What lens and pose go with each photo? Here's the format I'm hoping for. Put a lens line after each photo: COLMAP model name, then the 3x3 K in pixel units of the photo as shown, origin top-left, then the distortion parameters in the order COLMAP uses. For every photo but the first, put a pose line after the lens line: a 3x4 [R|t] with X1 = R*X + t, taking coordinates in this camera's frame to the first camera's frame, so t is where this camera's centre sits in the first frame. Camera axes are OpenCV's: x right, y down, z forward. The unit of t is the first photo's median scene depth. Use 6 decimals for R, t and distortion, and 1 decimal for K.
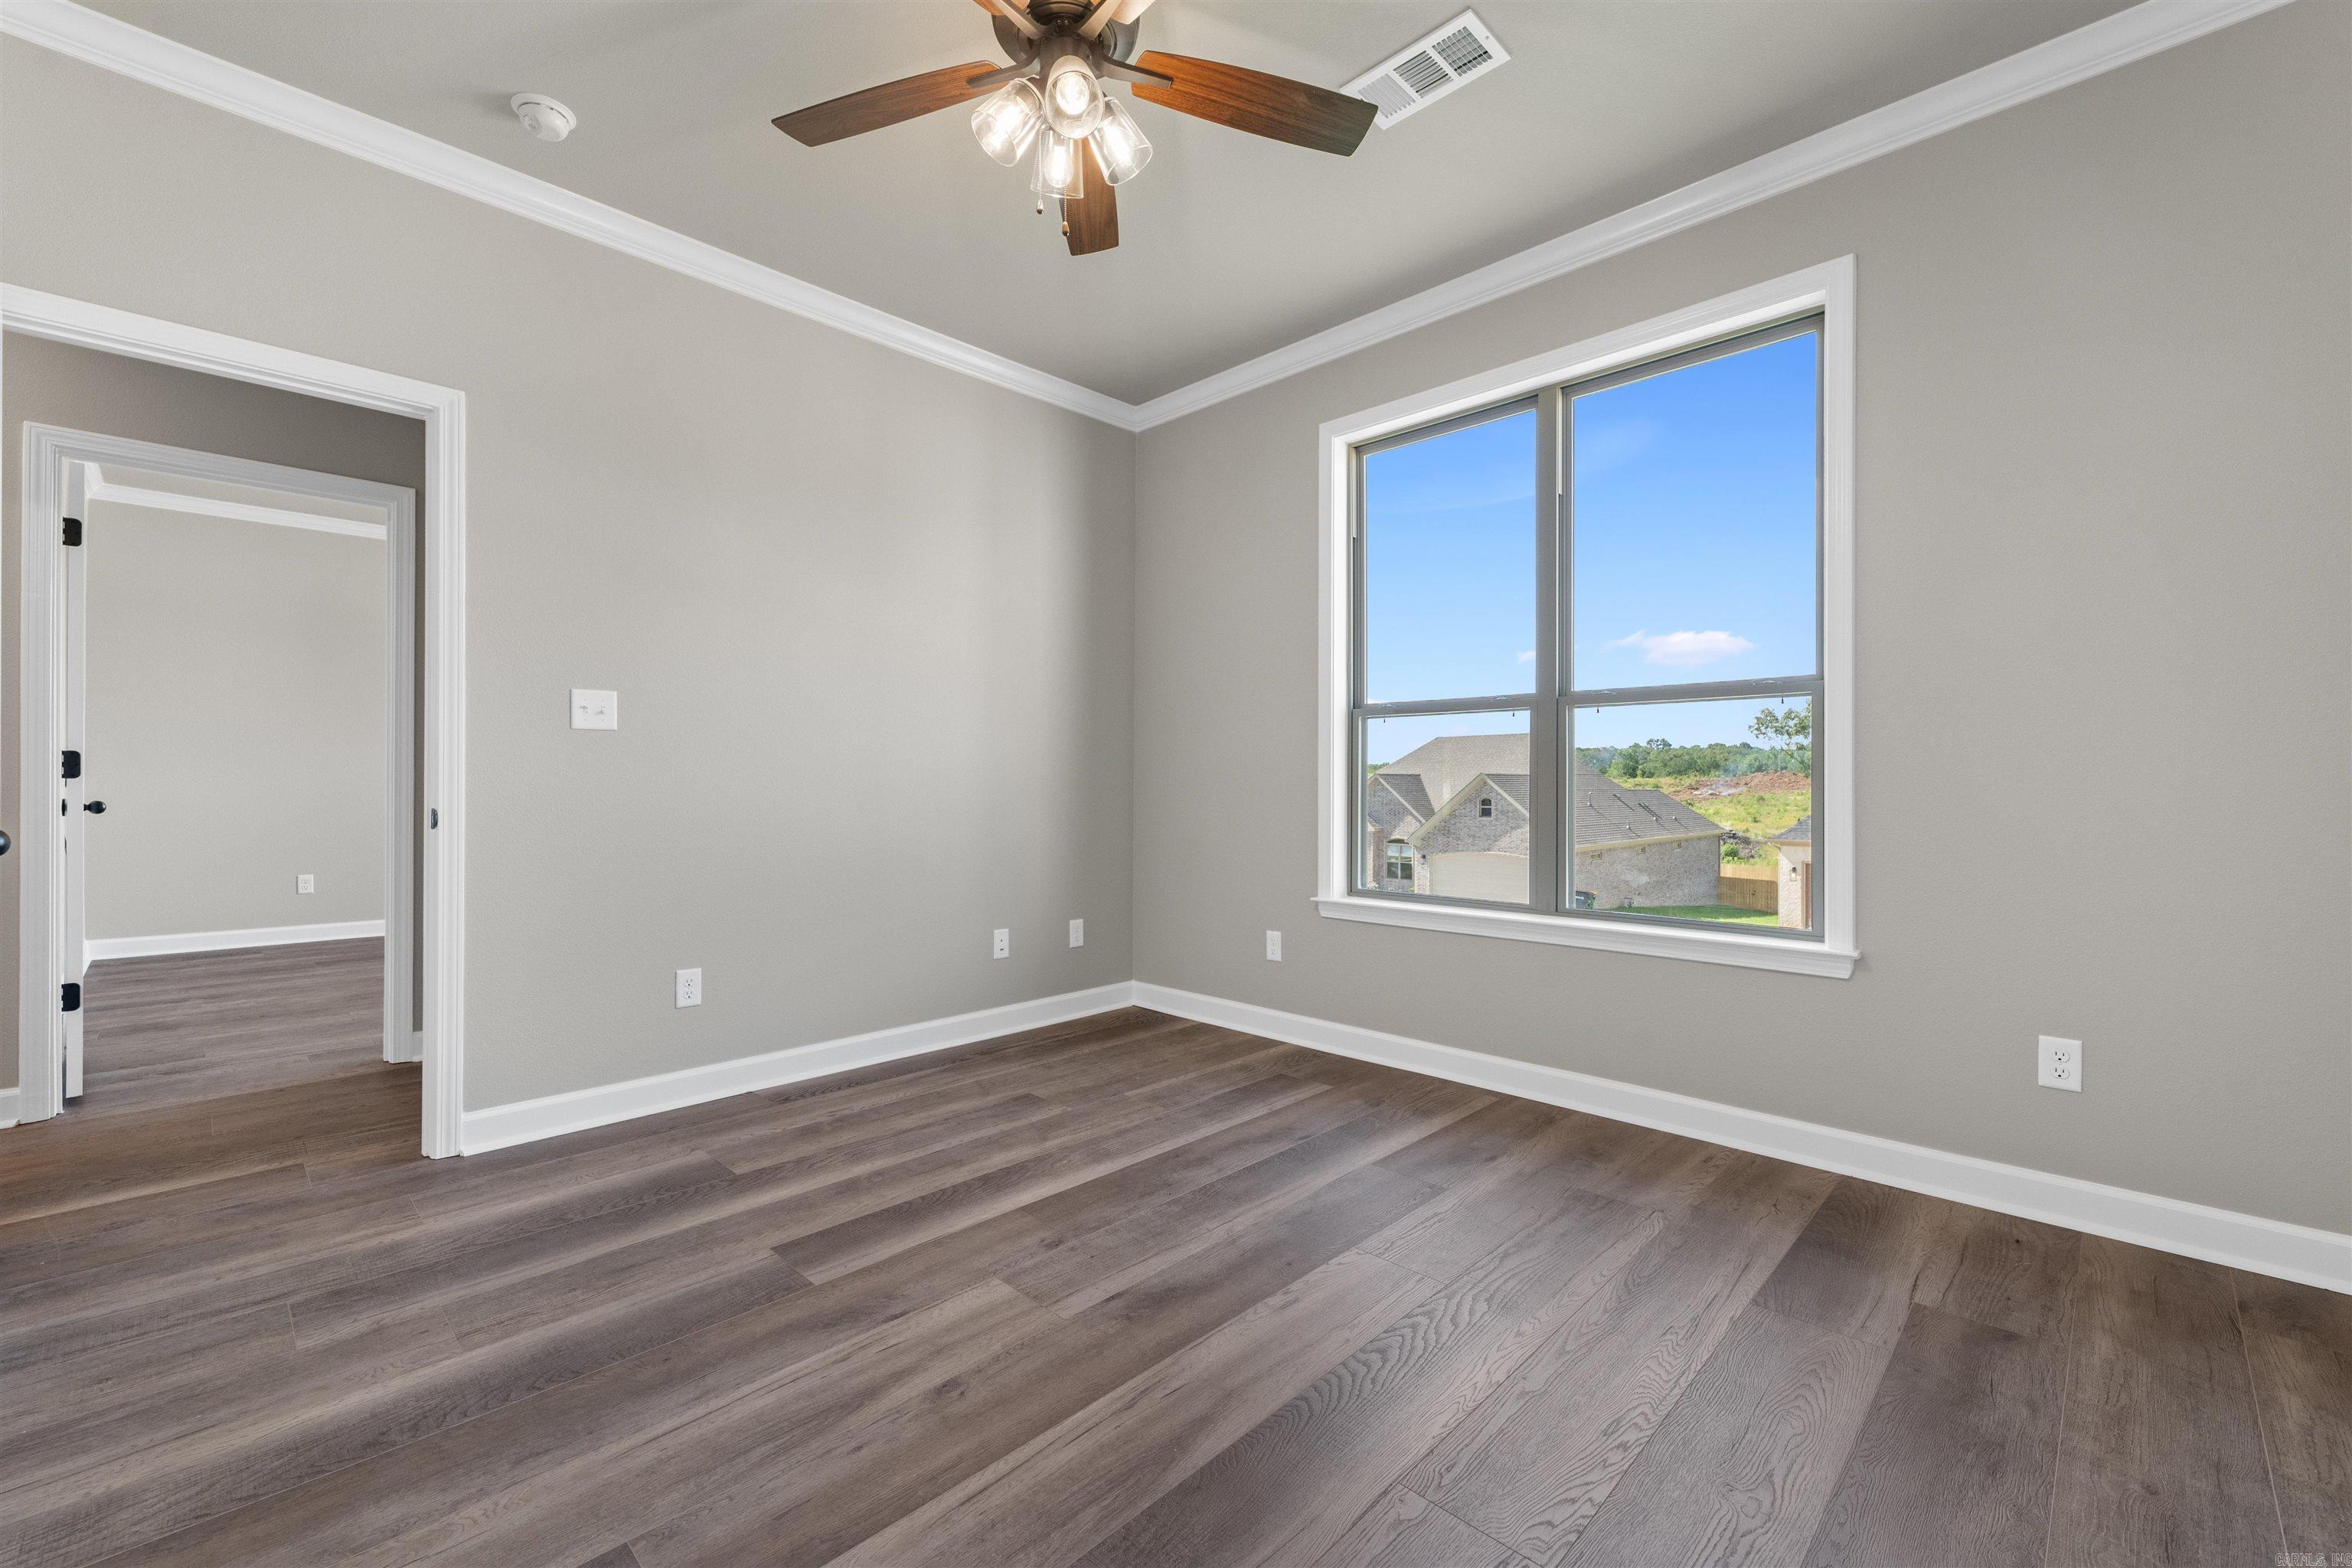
lens RADIAL K [[962.3, 0, 1162.9], [0, 962.3, 785.0], [0, 0, 1]] dist [0.006777, -0.003811]
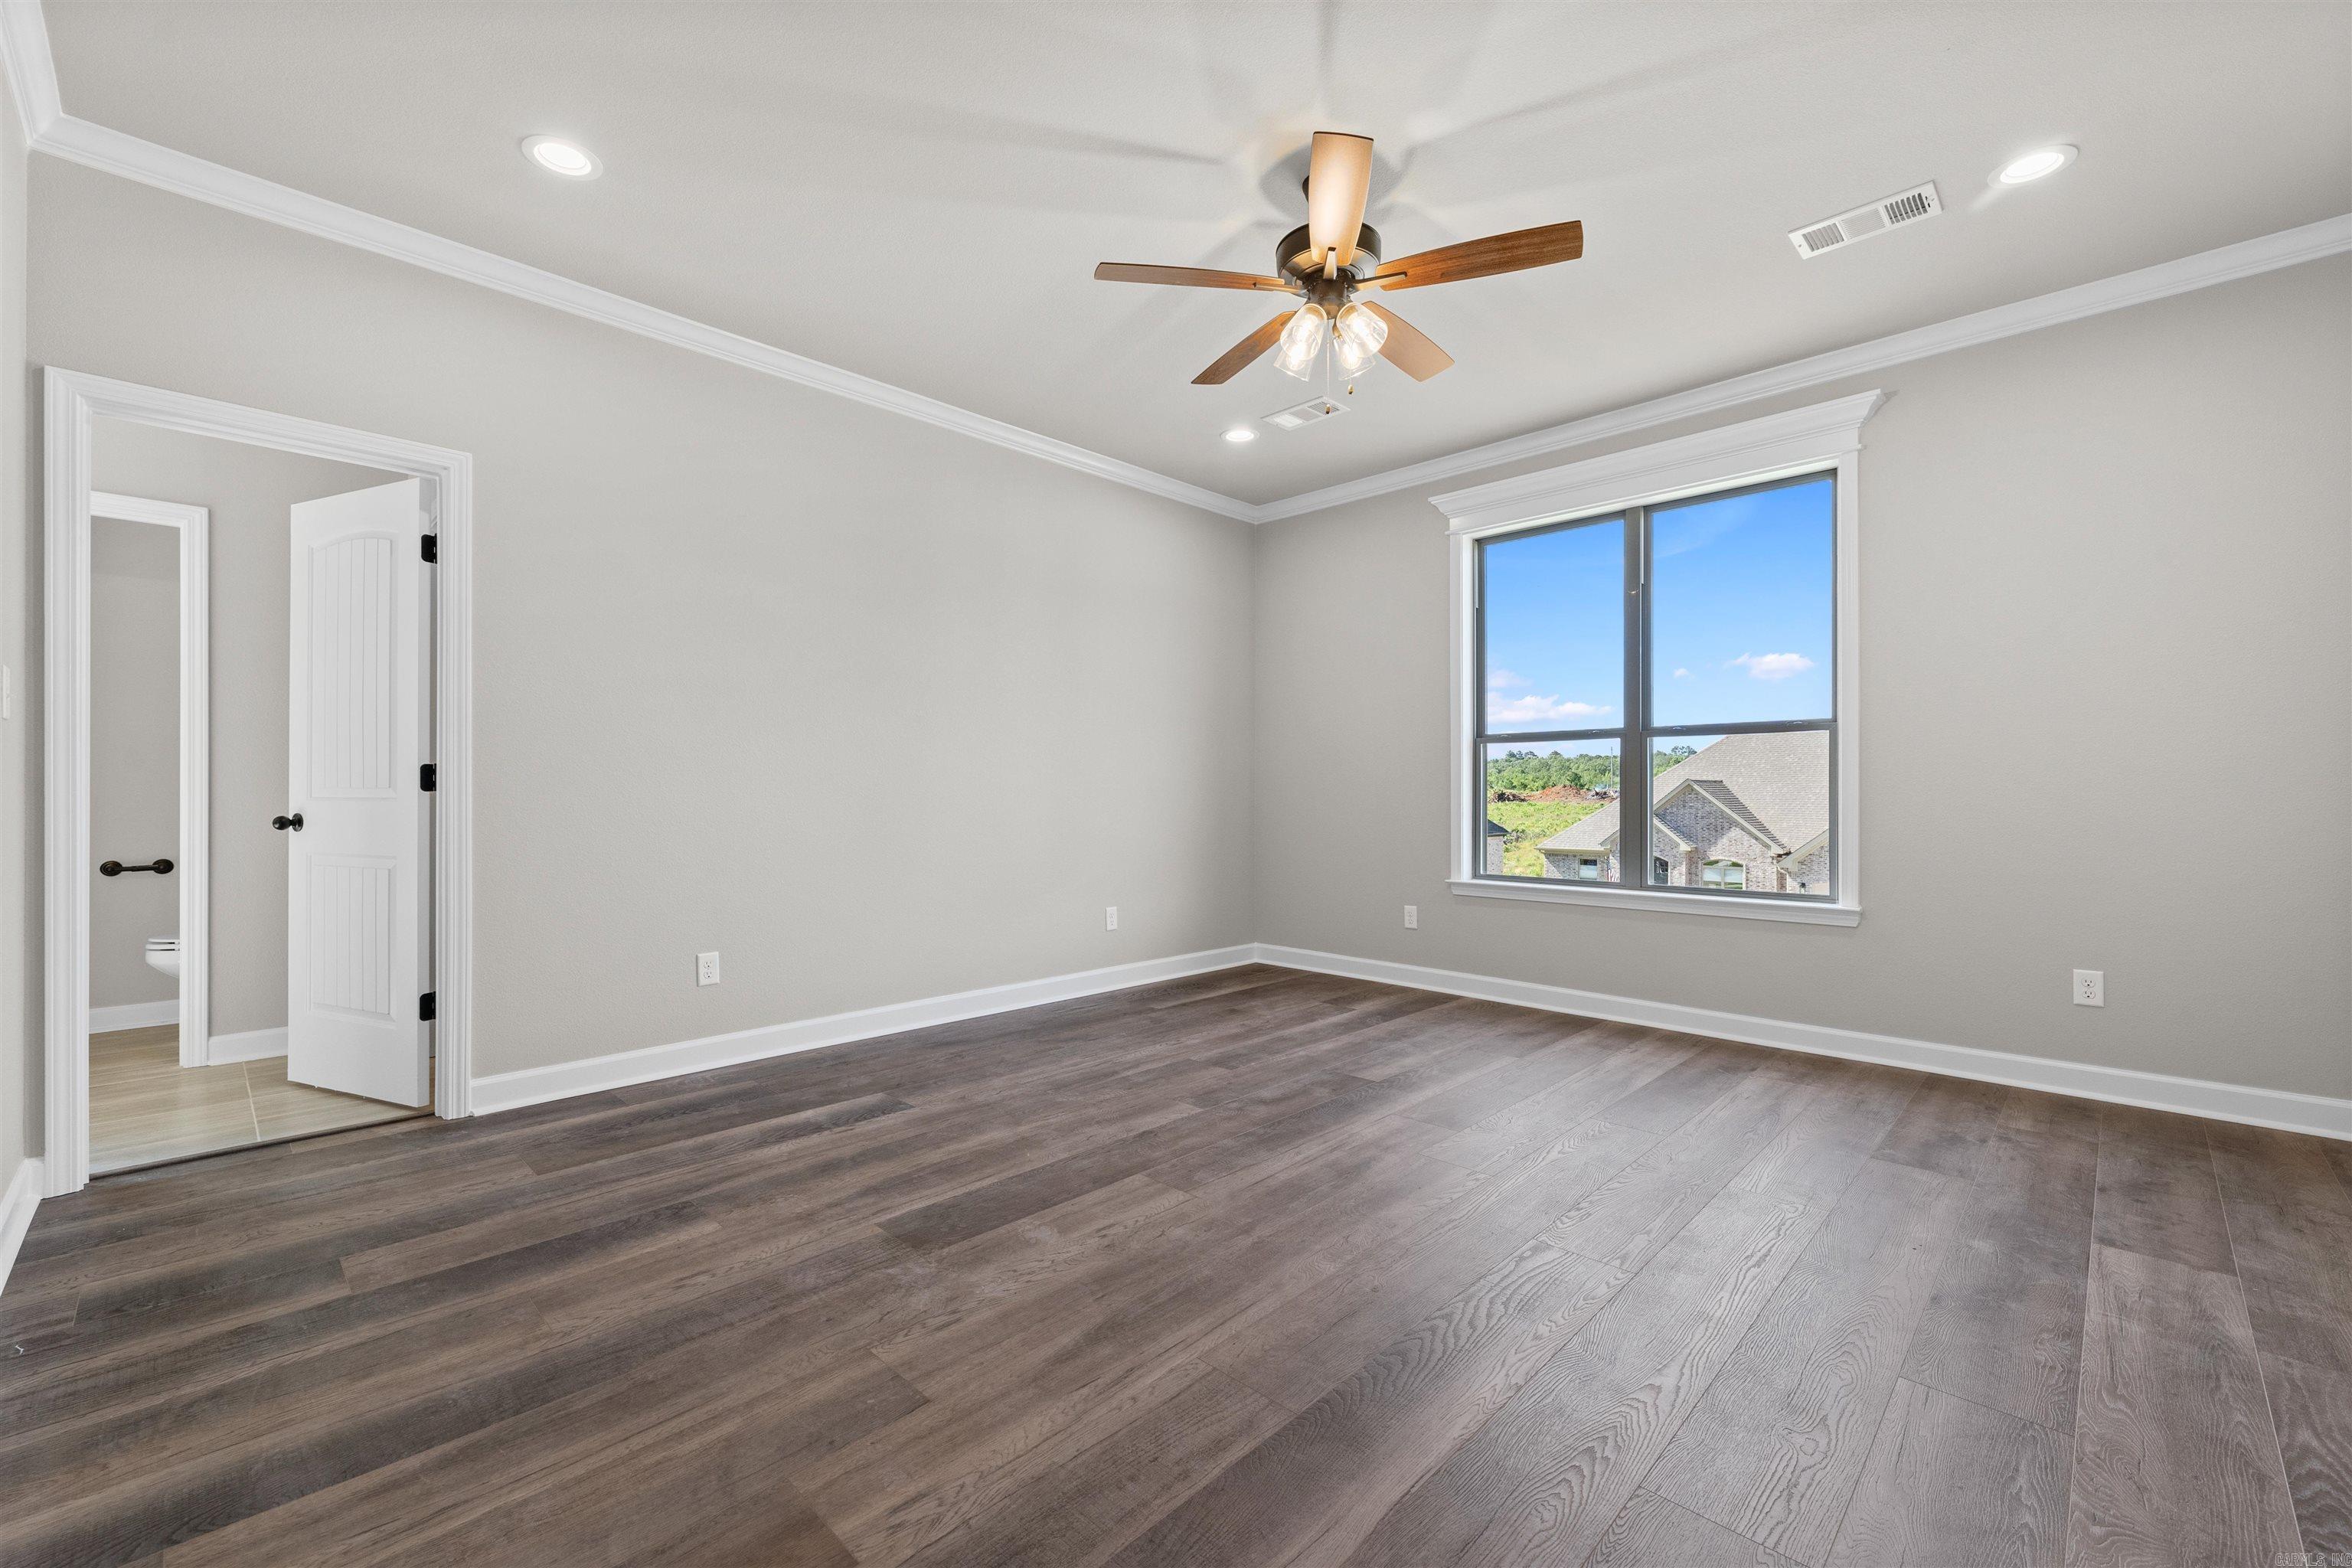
lens RADIAL K [[962.3, 0, 1170.7], [0, 962.3, 776.0], [0, 0, 1]] dist [0.006777, -0.003811]
pose [[0.999987, -0.003002, 0.004190, -0.222460], [0.003089, 0.999779, -0.020811, 0.001141], [-0.004127, 0.020824, 0.999775, -0.306244]]
